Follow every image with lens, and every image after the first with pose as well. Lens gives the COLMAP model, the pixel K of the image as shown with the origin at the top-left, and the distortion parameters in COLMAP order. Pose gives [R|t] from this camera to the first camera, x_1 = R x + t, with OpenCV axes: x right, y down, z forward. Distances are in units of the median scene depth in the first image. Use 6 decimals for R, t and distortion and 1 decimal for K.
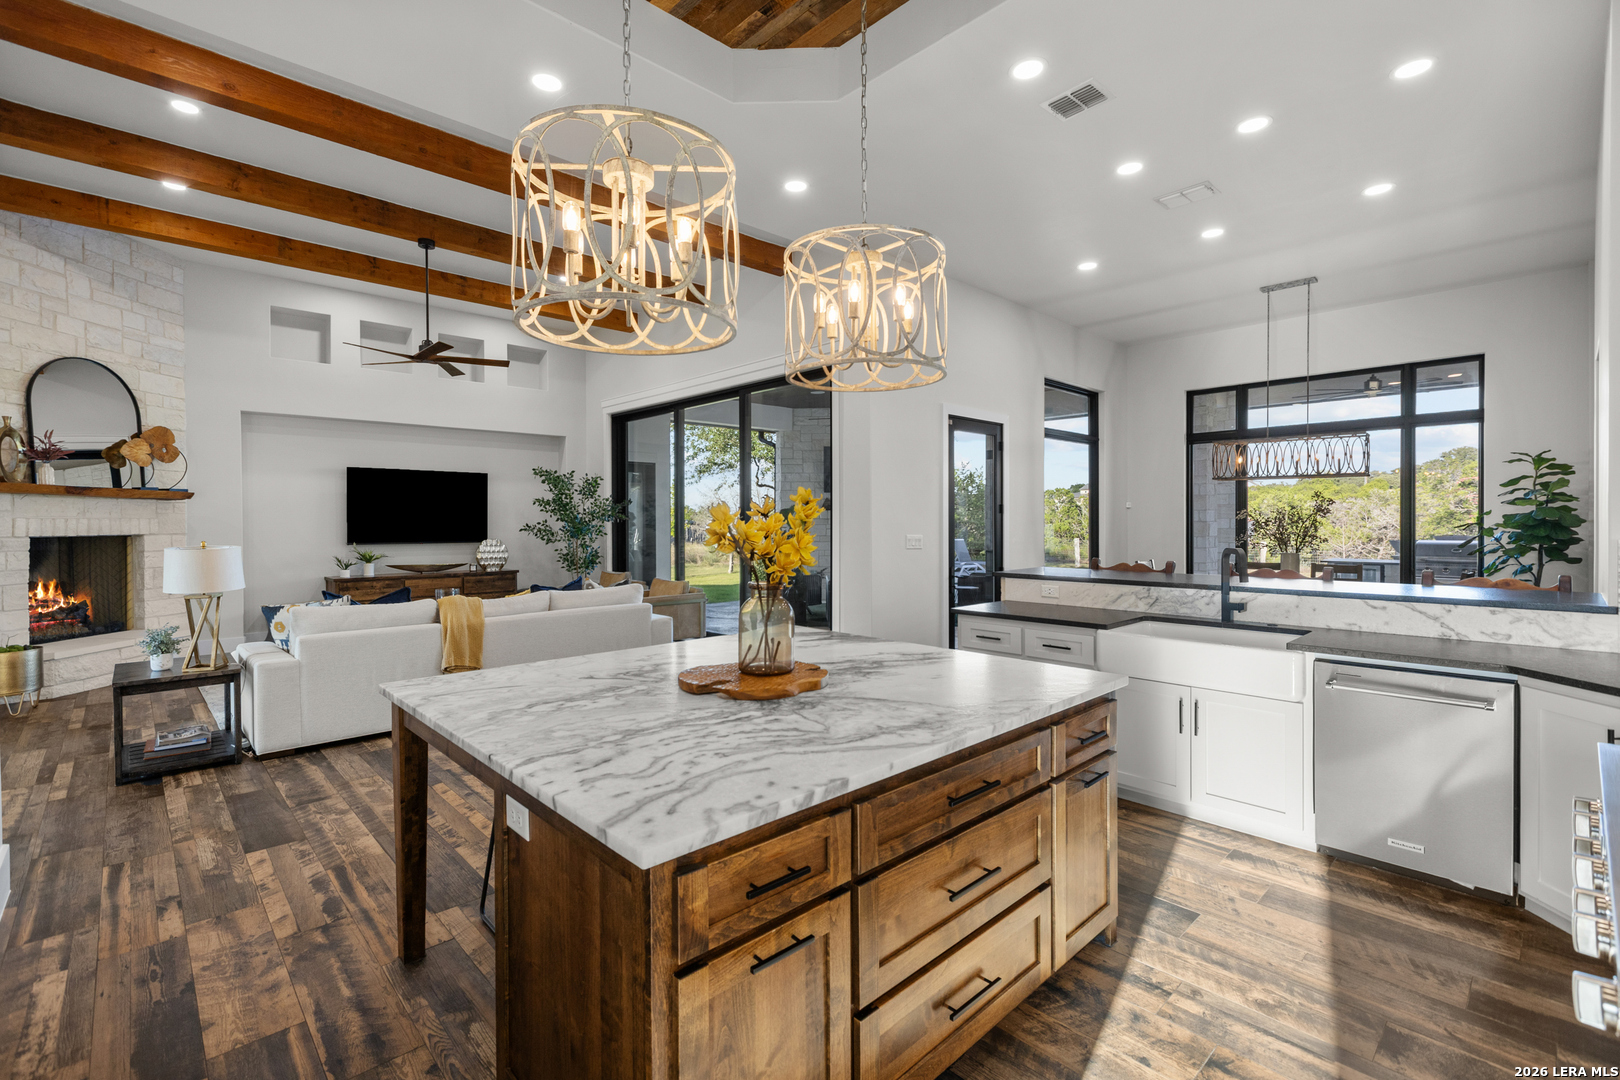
lens RADIAL K [[722.8, 0, 801.9], [0, 722.8, 527.7], [0, 0, 1]] dist [0.000776, 0.000583]
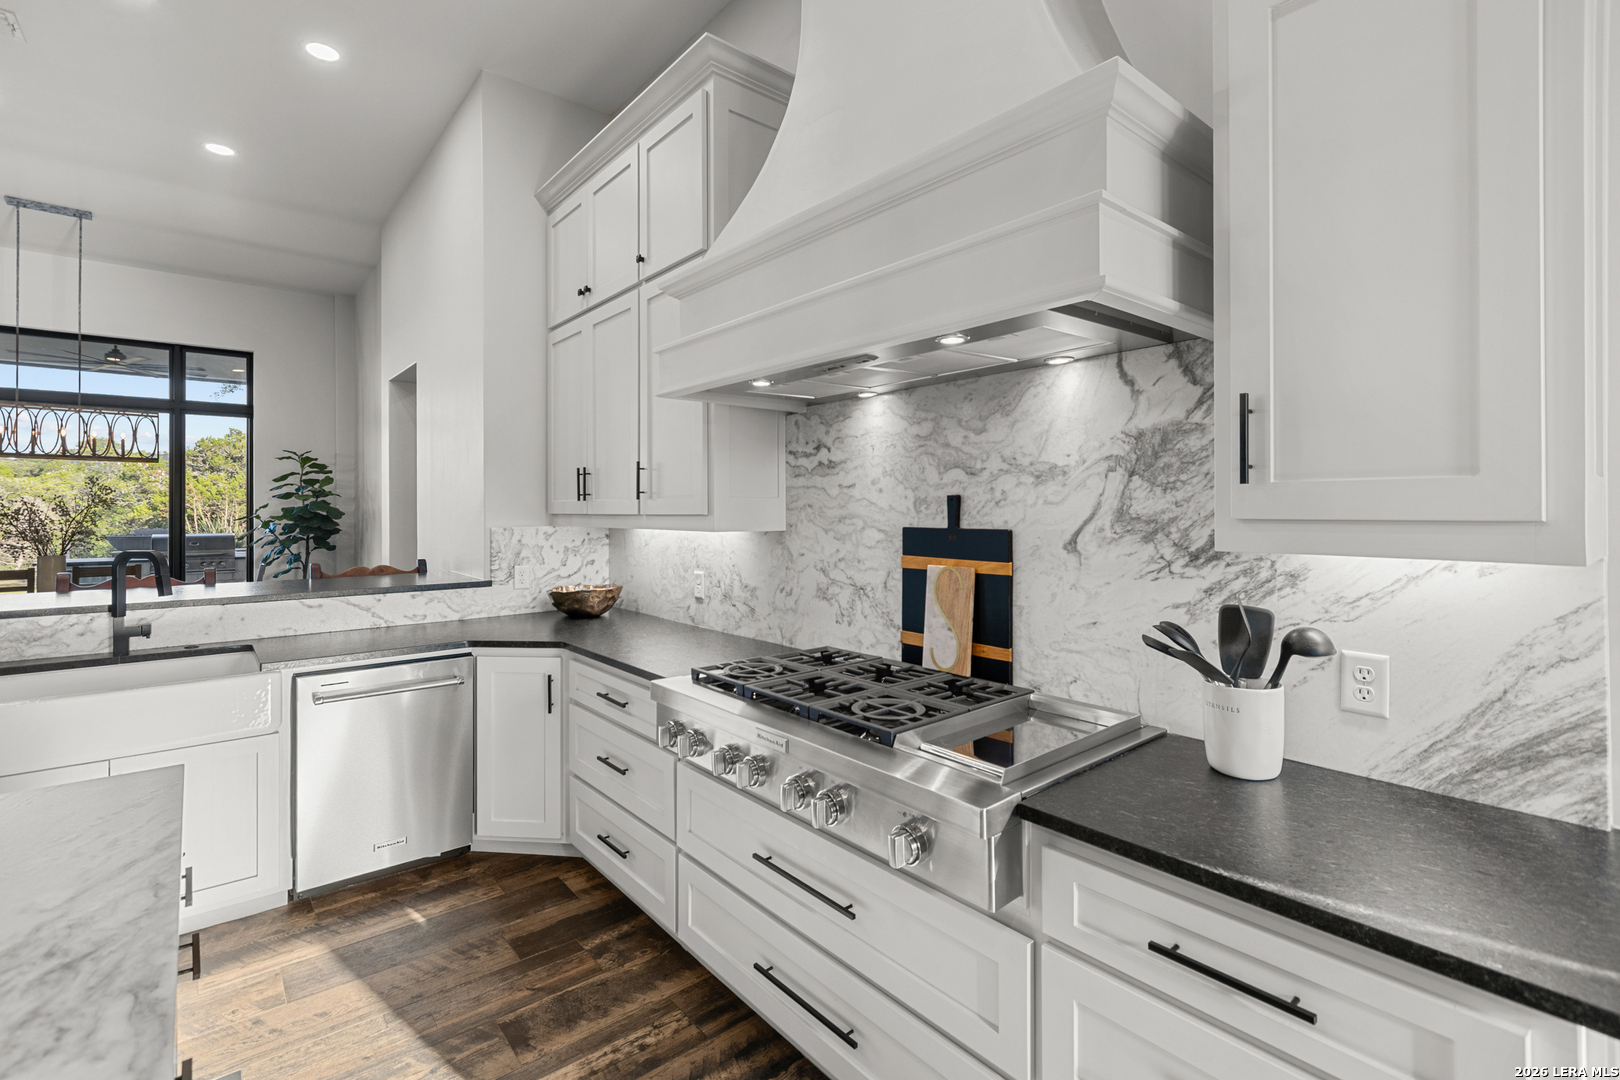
lens RADIAL K [[731.3, 0, 796.9], [0, 731.3, 506.0], [0, 0, 1]] dist [-0.000789, -0.000001]
pose [[0.065037, 0.009562, 0.997837, -0.052215], [0.011046, 0.999886, -0.010301, -0.000929], [-0.997822, 0.011692, 0.064924, 0.164445]]
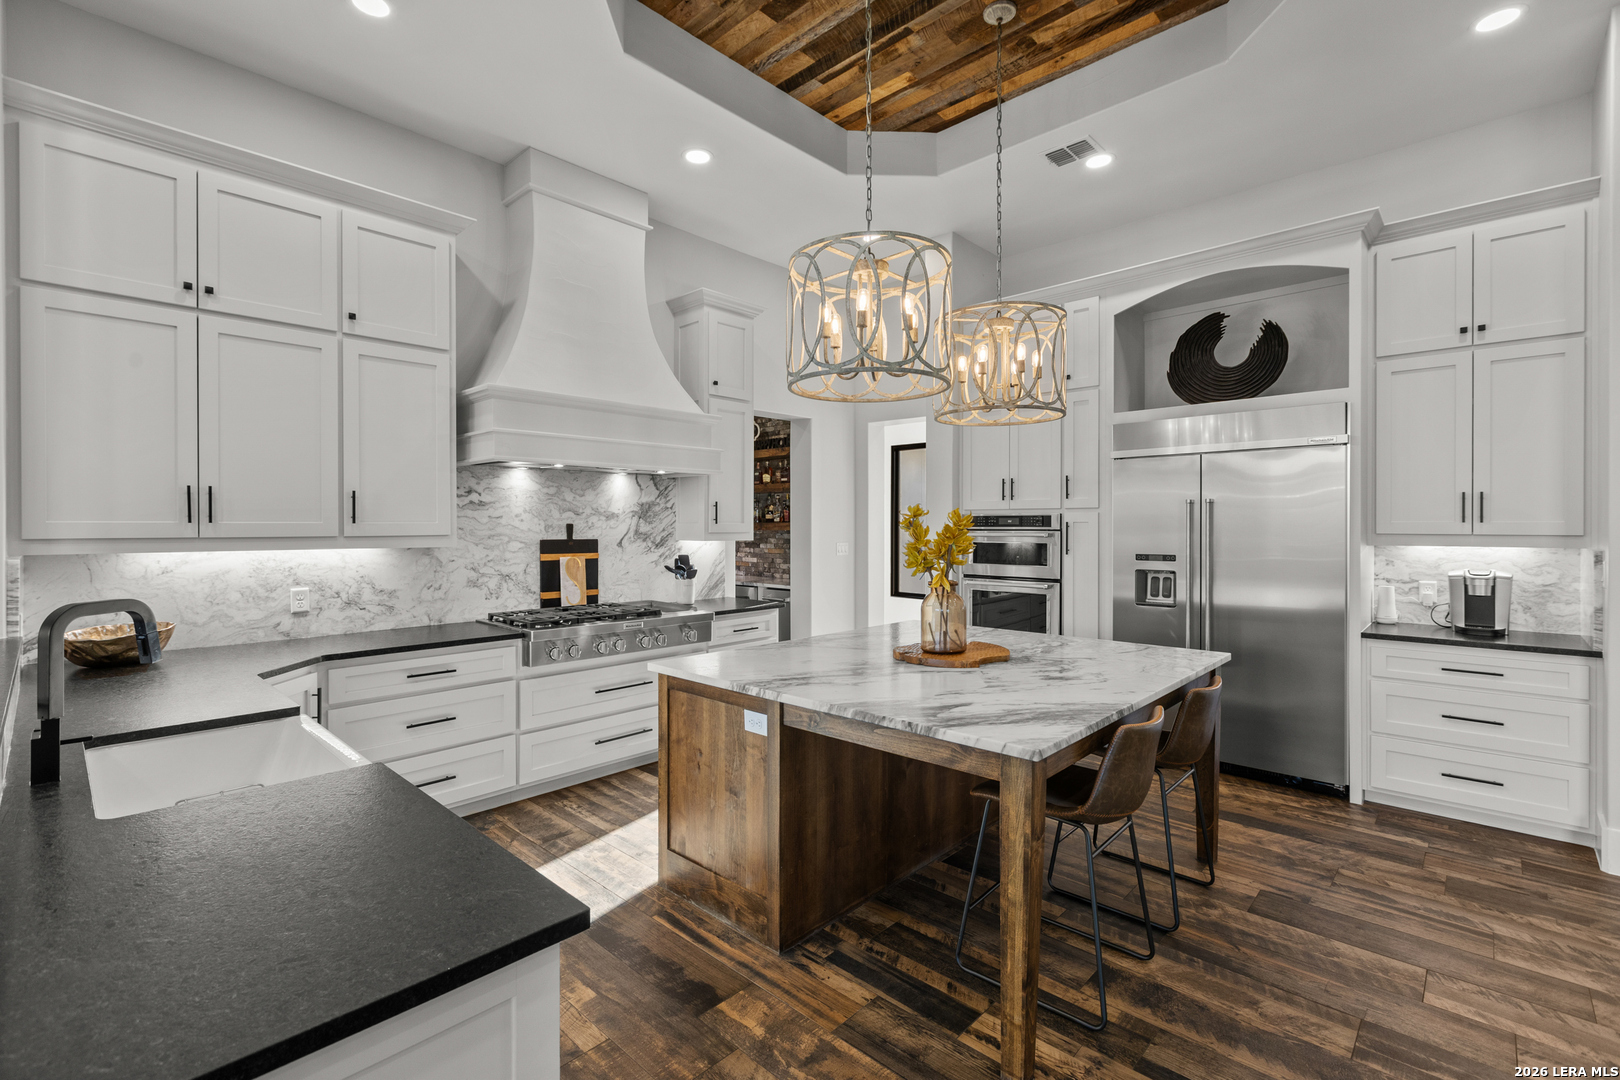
lens RADIAL K [[722.8, 0, 801.9], [0, 722.8, 527.7], [0, 0, 1]] dist [0.000776, 0.000583]
pose [[-0.998347, 0.006105, -0.057142, 0.098373], [0.005444, 0.999917, 0.011716, -0.011841], [0.057209, 0.011386, -0.998297, 0.831012]]
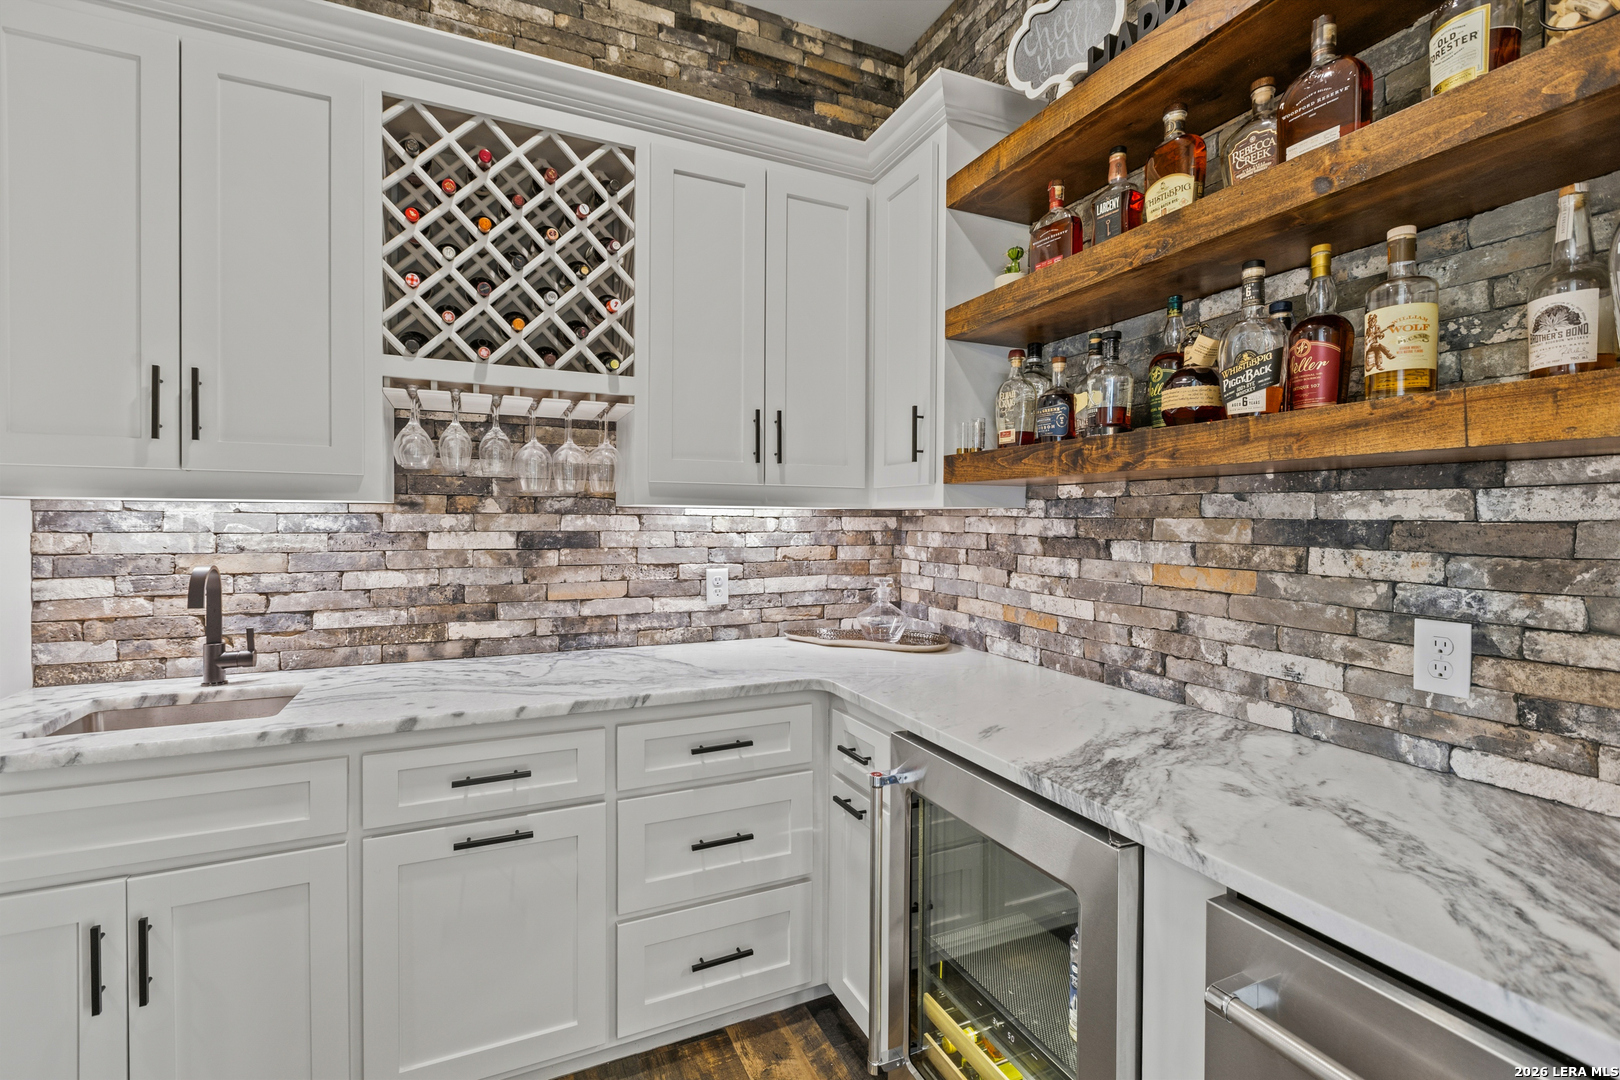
lens RADIAL K [[722.8, 0, 801.9], [0, 722.8, 527.7], [0, 0, 1]] dist [0.000776, 0.000583]
pose [[-0.946825, -0.004349, 0.321719, 0.122454], [0.001509, 0.999838, 0.017958, 0.017720], [-0.321745, 0.017488, -0.946665, -0.065580]]
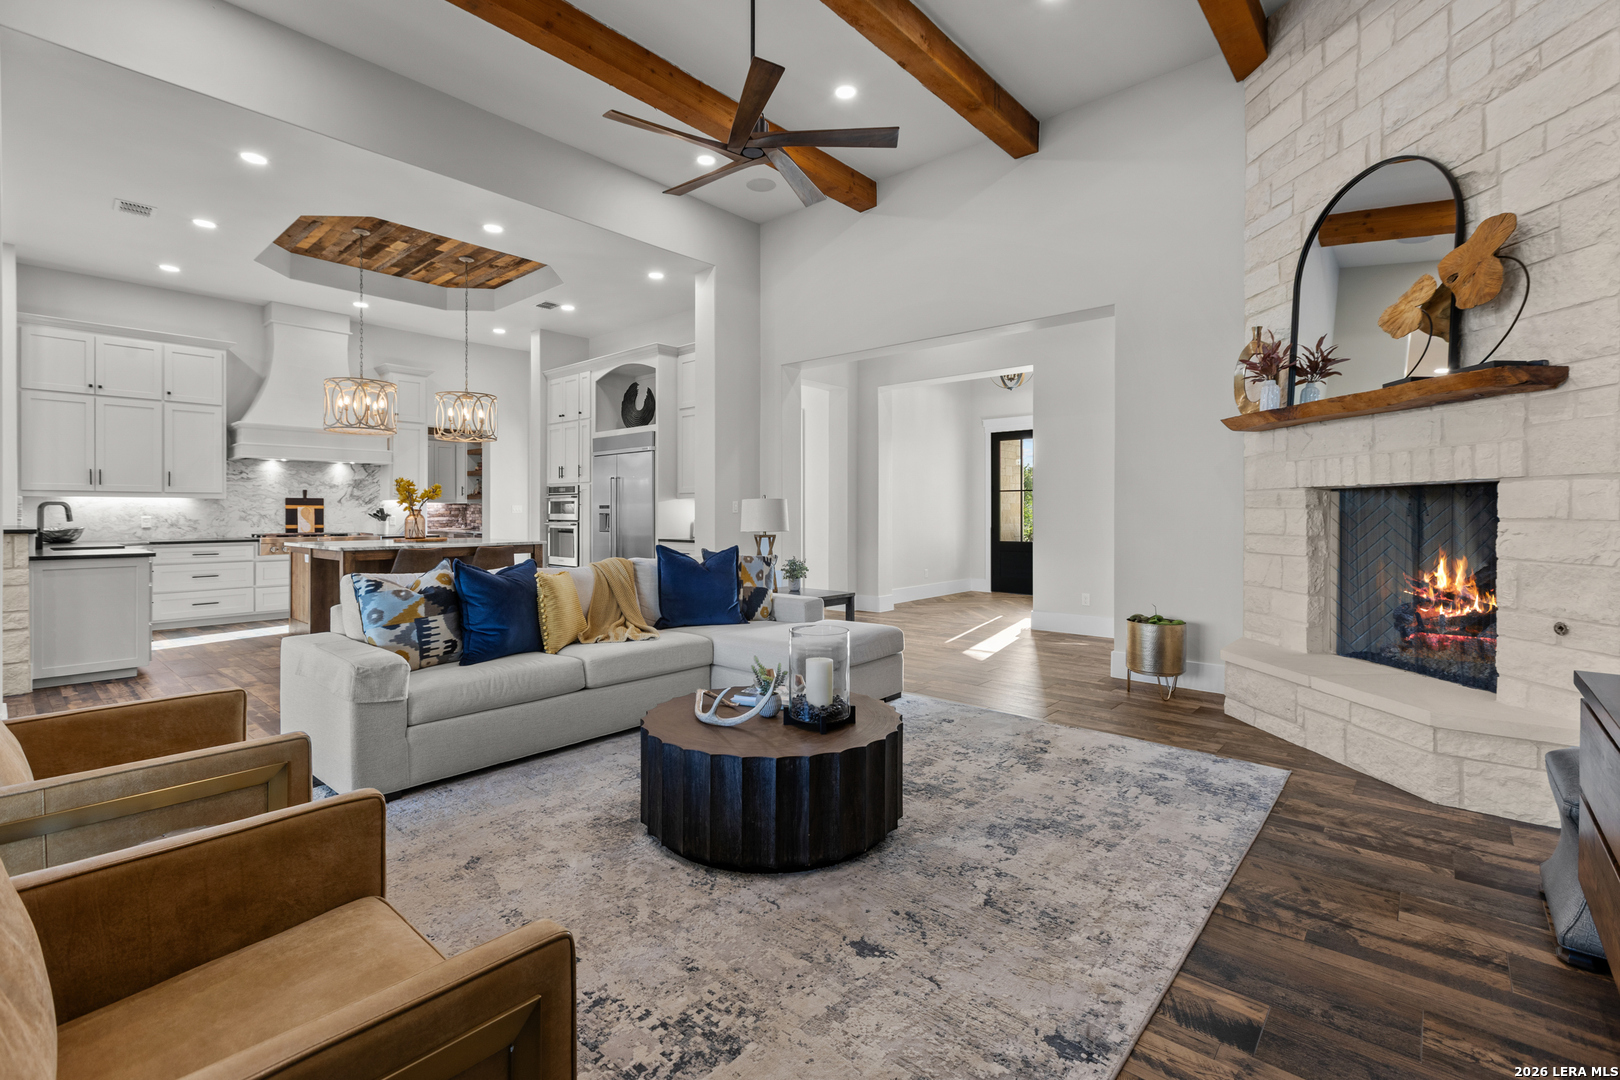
lens RADIAL K [[718.4, 0, 816.1], [0, 718.4, 513.2], [0, 0, 1]] dist [-0.017477, 0.000230]
pose [[-0.993470, 0.007077, -0.113876, -0.507548], [0.005998, 0.999934, 0.009815, 0.027455], [0.113938, 0.009068, -0.993446, 1.534866]]
